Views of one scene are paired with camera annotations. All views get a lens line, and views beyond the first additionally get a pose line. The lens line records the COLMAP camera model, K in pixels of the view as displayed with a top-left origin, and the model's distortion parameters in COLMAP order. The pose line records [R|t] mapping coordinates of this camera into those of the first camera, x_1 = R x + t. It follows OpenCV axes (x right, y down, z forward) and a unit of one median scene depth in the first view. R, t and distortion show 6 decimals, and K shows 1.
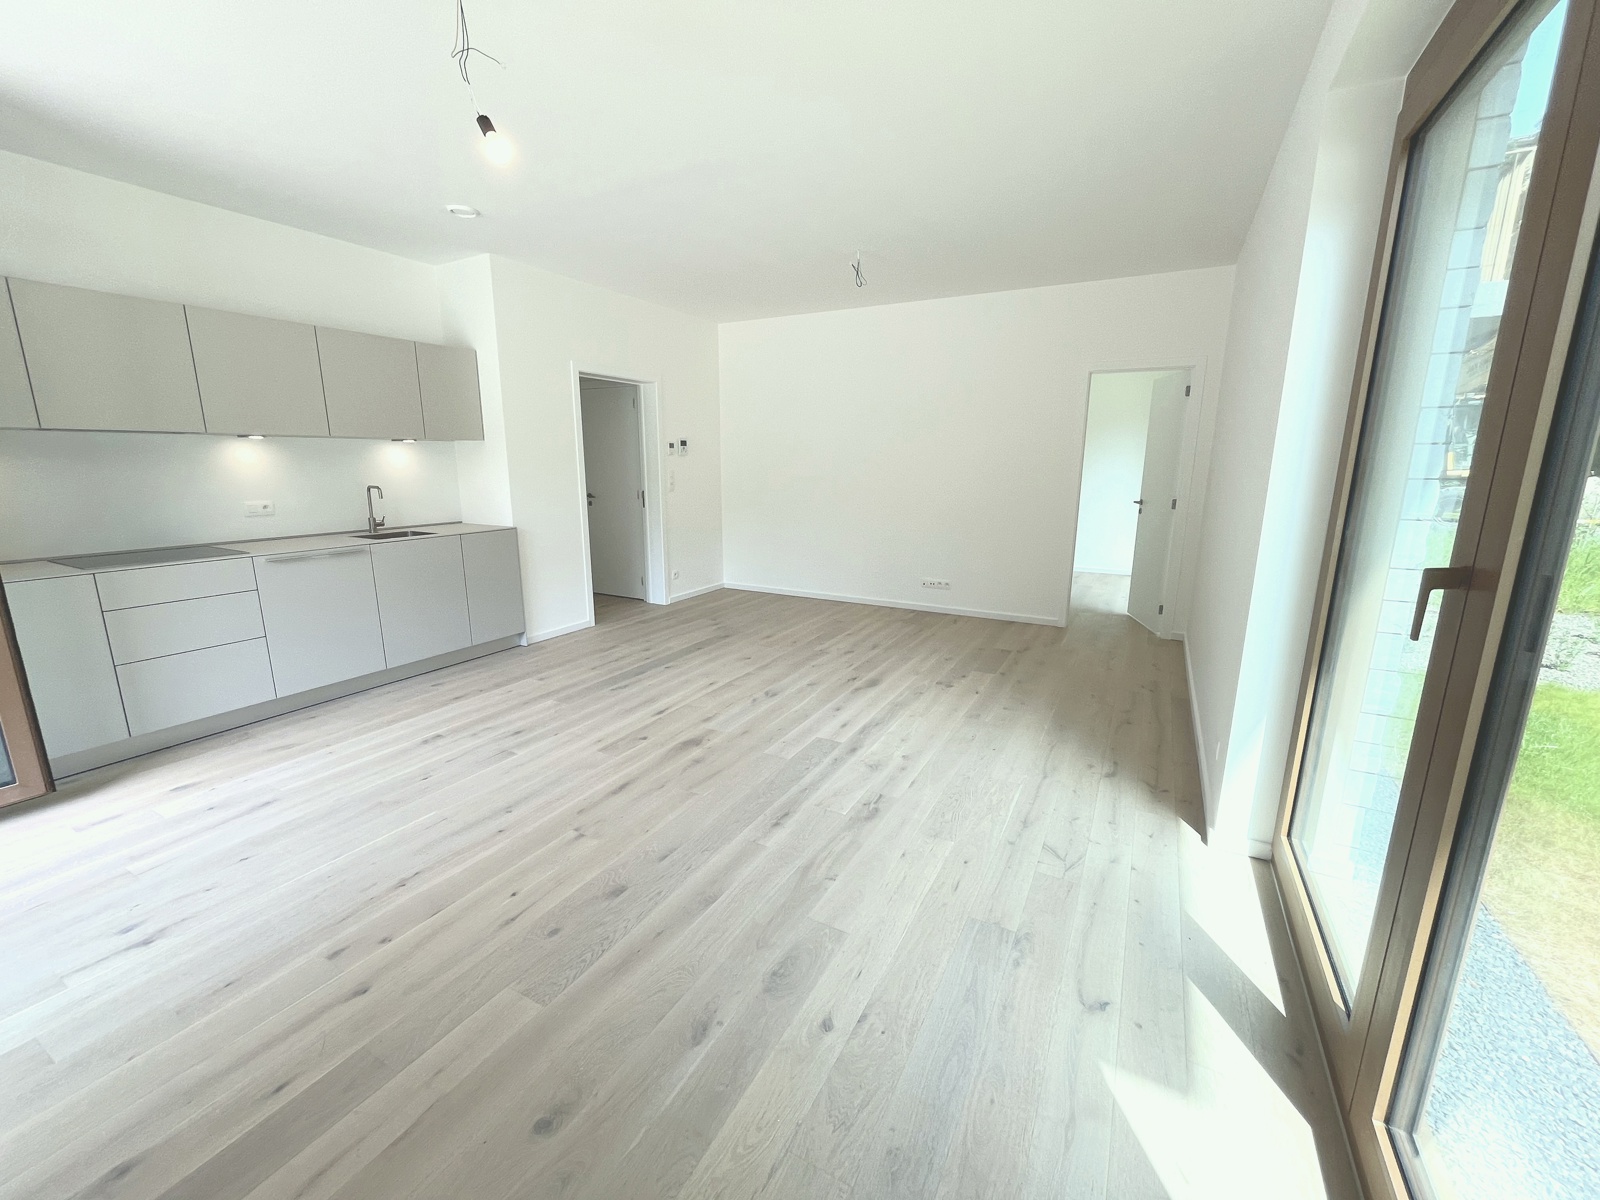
lens RADIAL K [[648.9, 0, 796.0], [0, 648.9, 598.1], [0, 0, 1]] dist [-0.002742, -0.000146]
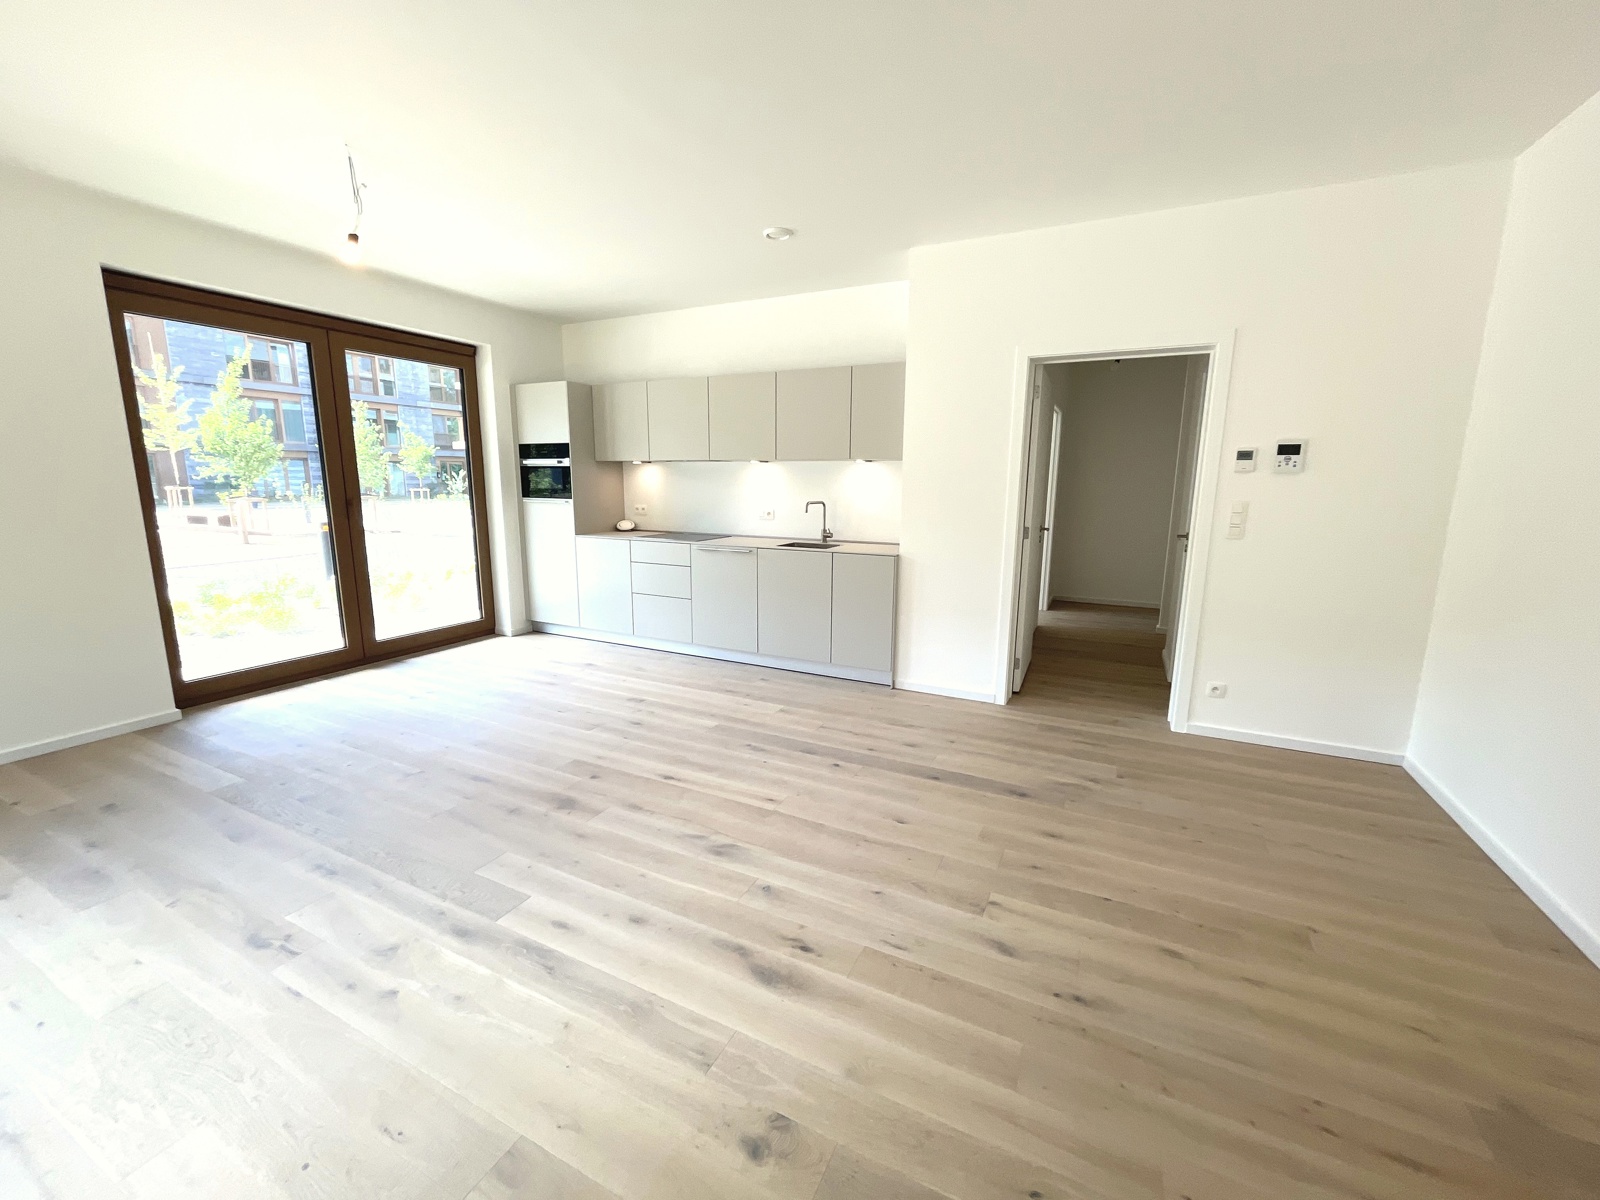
lens RADIAL K [[648.9, 0, 796.0], [0, 648.9, 598.1], [0, 0, 1]] dist [-0.002742, -0.000146]
pose [[0.038192, 0.177733, -0.983337, 0.526882], [-0.217106, 0.962025, 0.165449, -0.200512], [0.975401, 0.207170, 0.075328, 0.961002]]
